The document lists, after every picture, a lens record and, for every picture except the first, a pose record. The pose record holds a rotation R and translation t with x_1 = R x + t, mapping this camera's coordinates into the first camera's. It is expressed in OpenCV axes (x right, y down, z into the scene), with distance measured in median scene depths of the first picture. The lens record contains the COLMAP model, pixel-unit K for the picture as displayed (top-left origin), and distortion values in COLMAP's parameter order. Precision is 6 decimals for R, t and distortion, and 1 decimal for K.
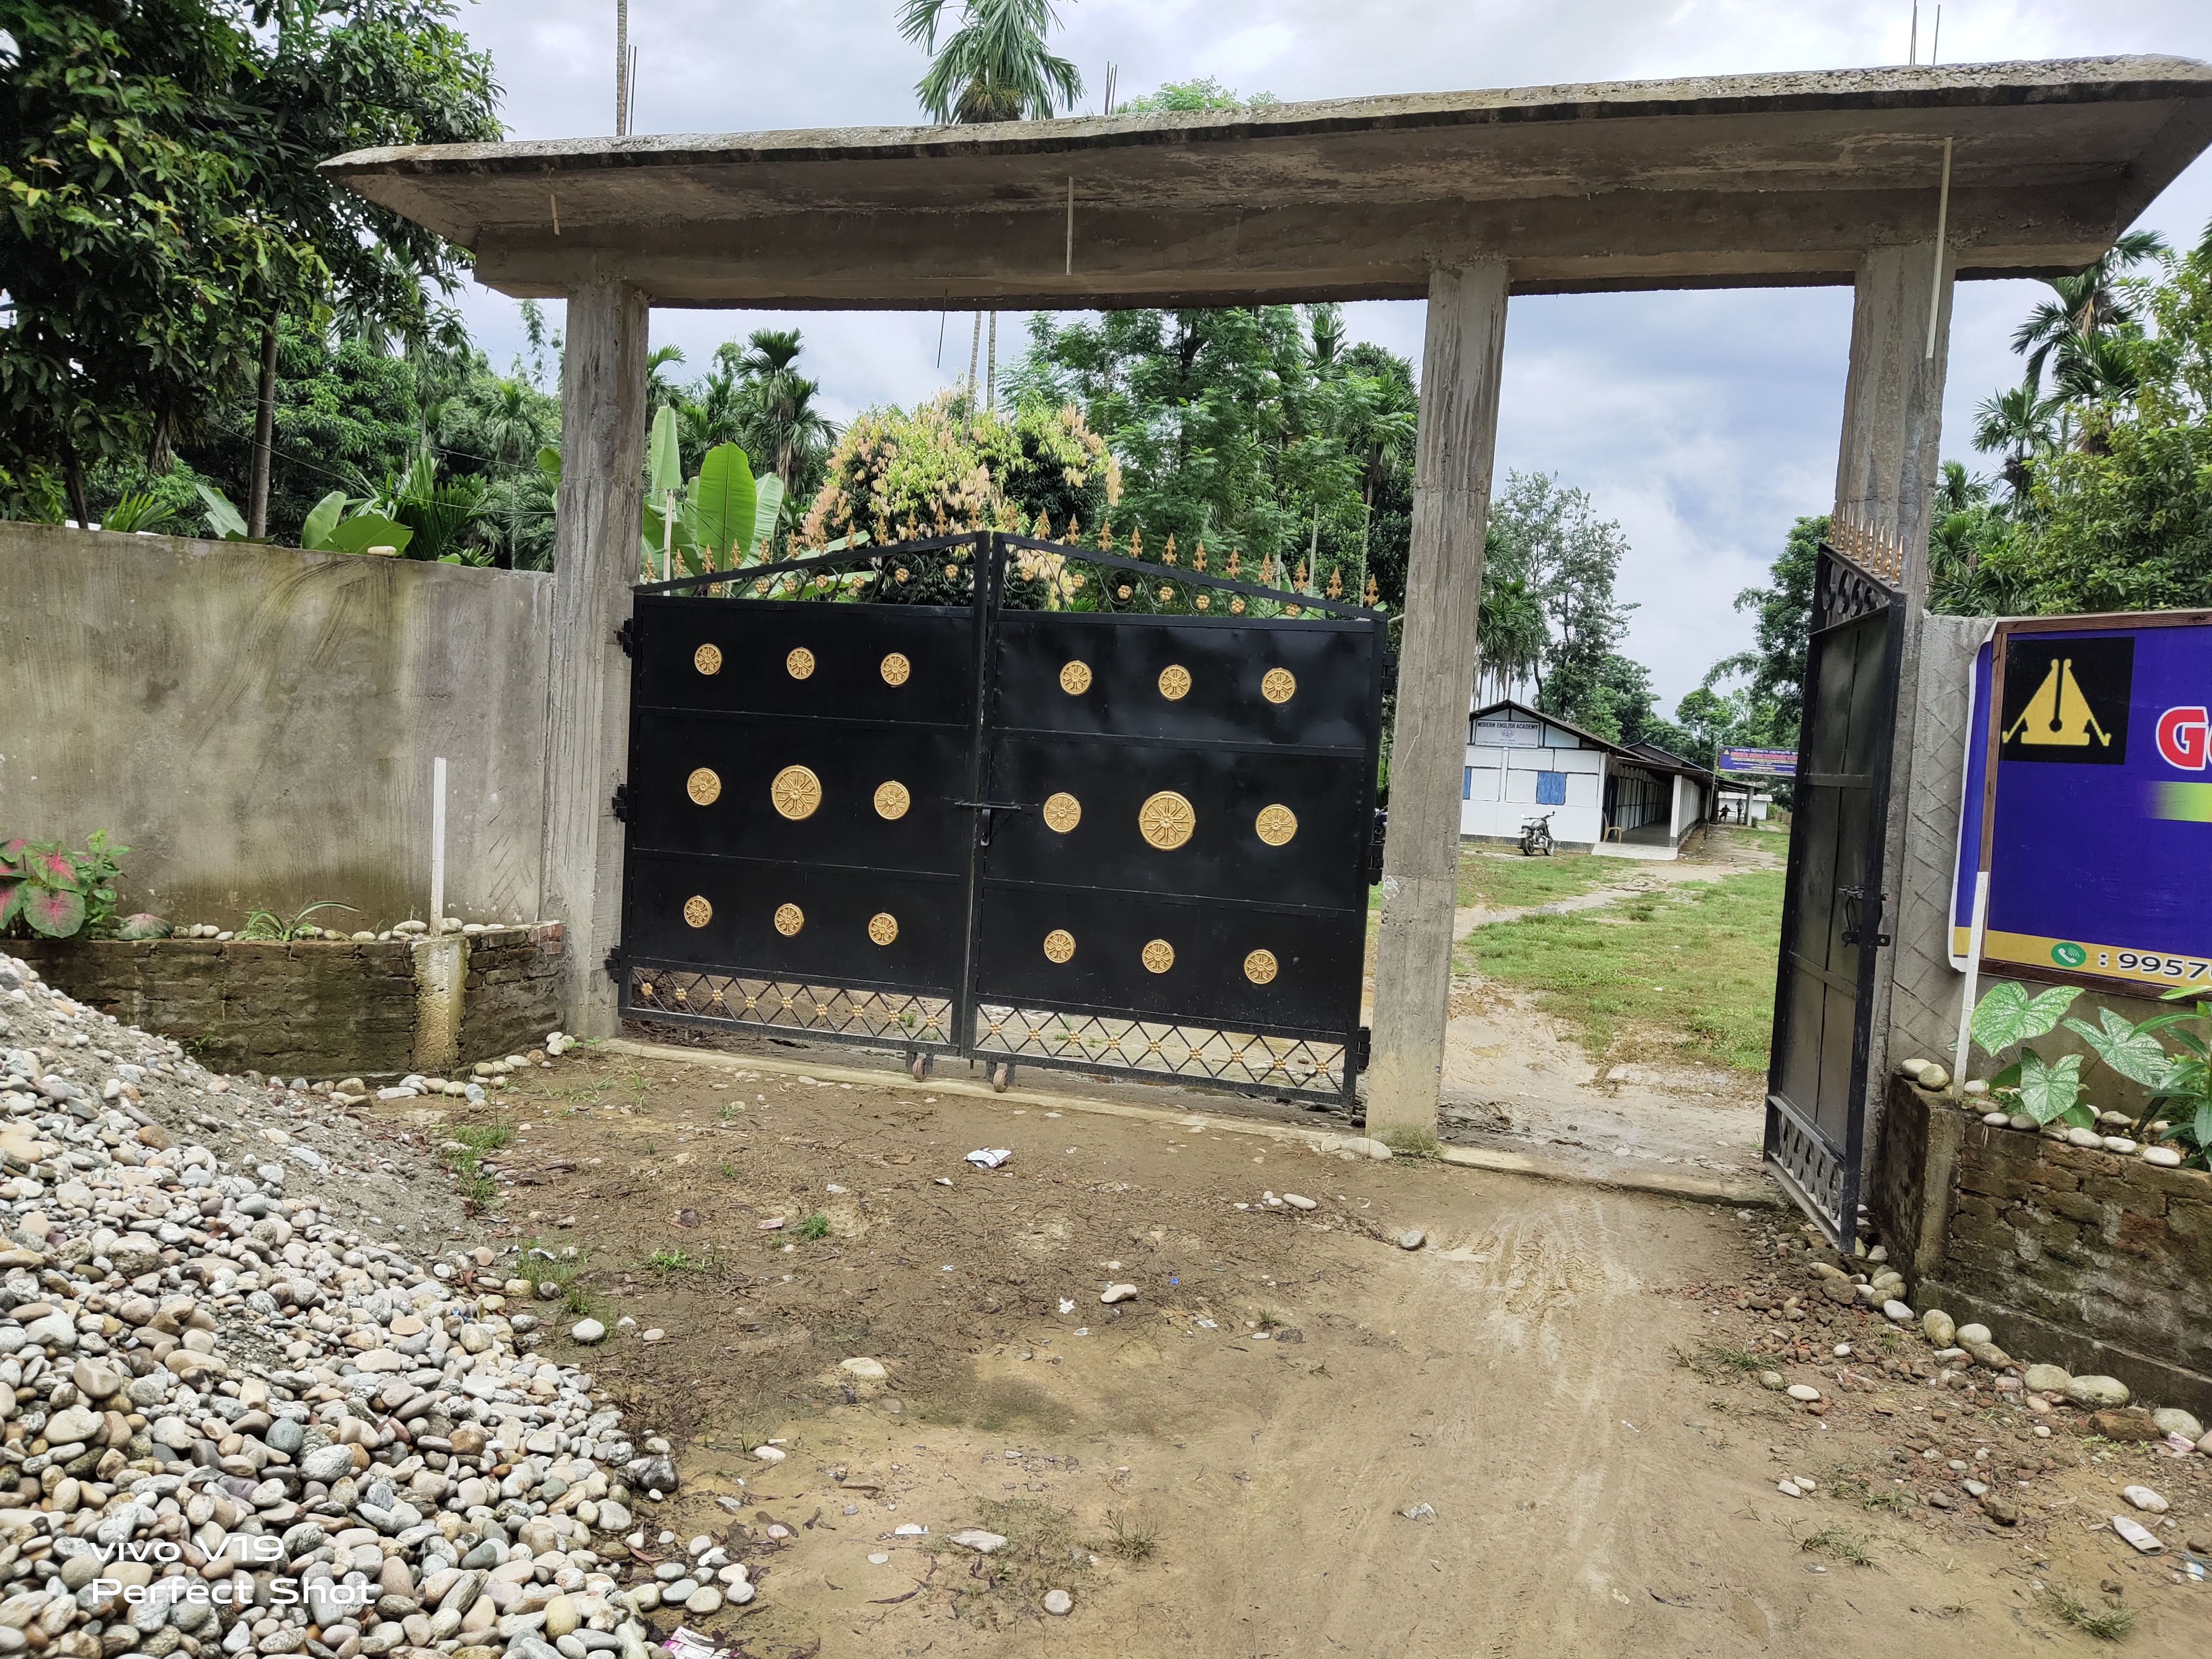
lens RADIAL K [[1504.4, 0, 1081.9], [0, 1504.4, 827.4], [0, 0, 1]] dist [0.002488, -0.005313]
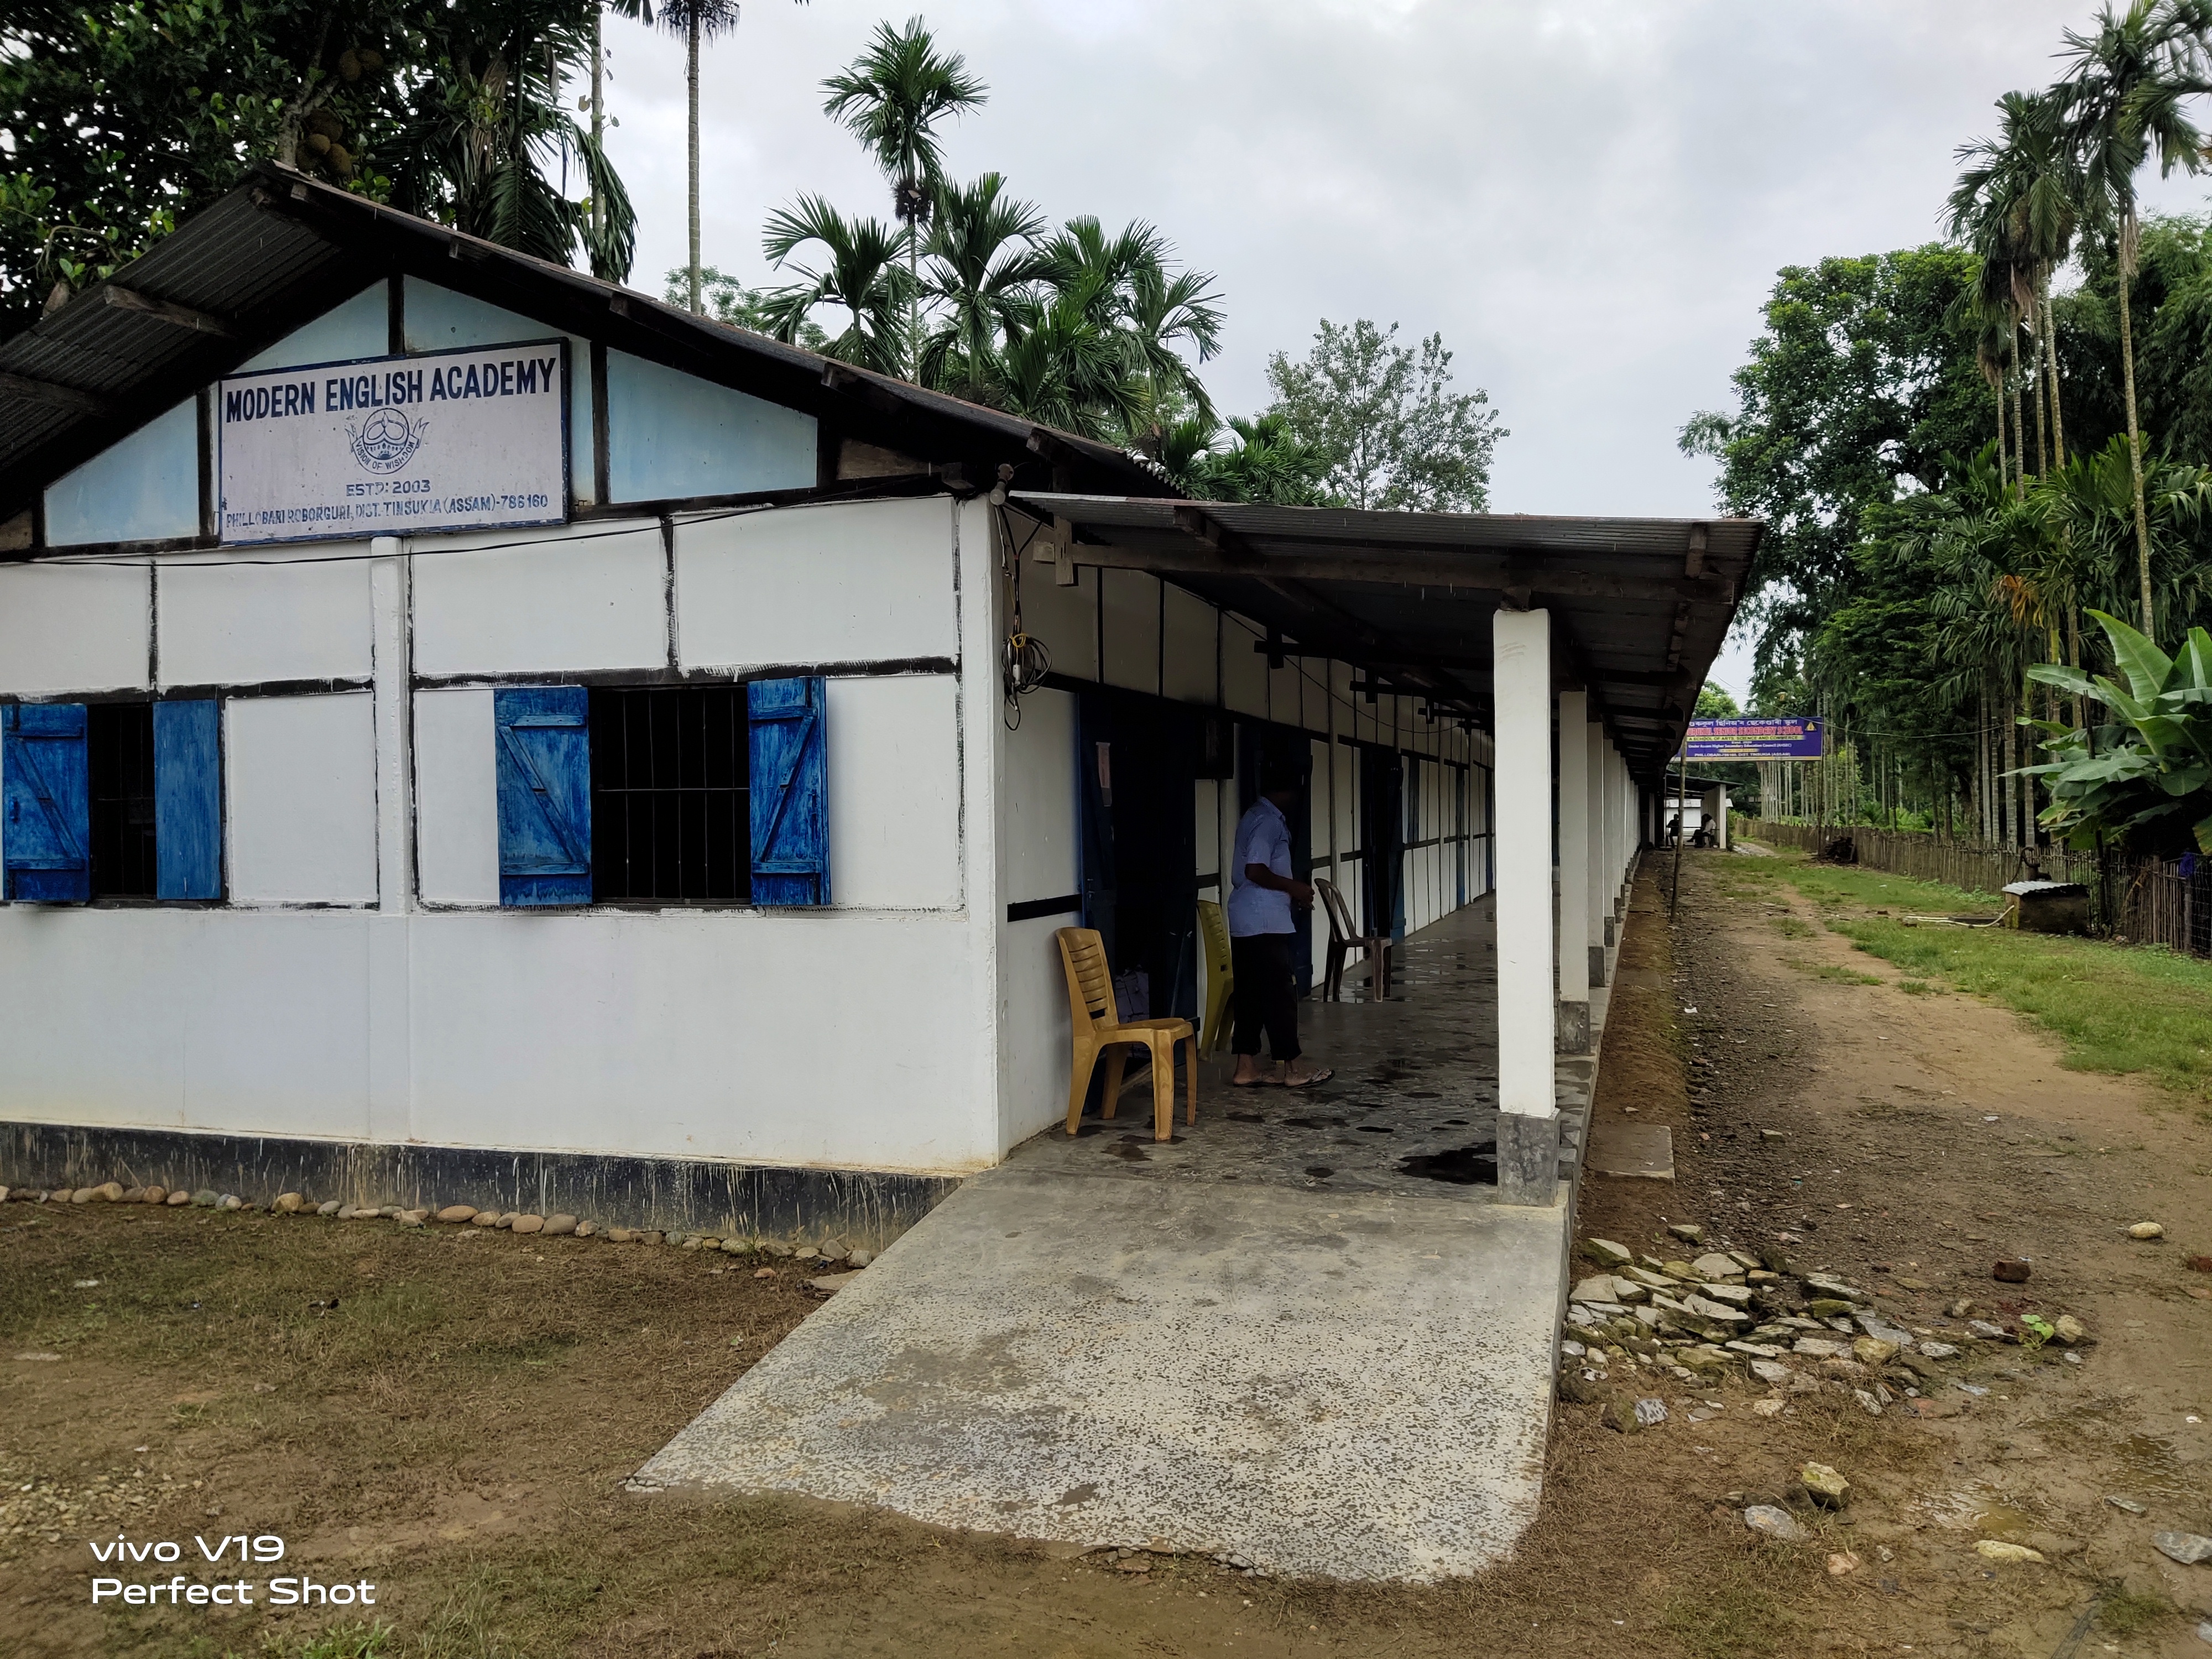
lens RADIAL K [[1504.4, 0, 1114.8], [0, 1504.4, 827.1], [0, 0, 1]] dist [0.002488, -0.005313]
pose [[0.996078, -0.067776, 0.056884, 0.174043], [0.069610, 0.997096, -0.030895, -0.007783], [-0.054625, 0.034734, 0.997903, 0.431204]]
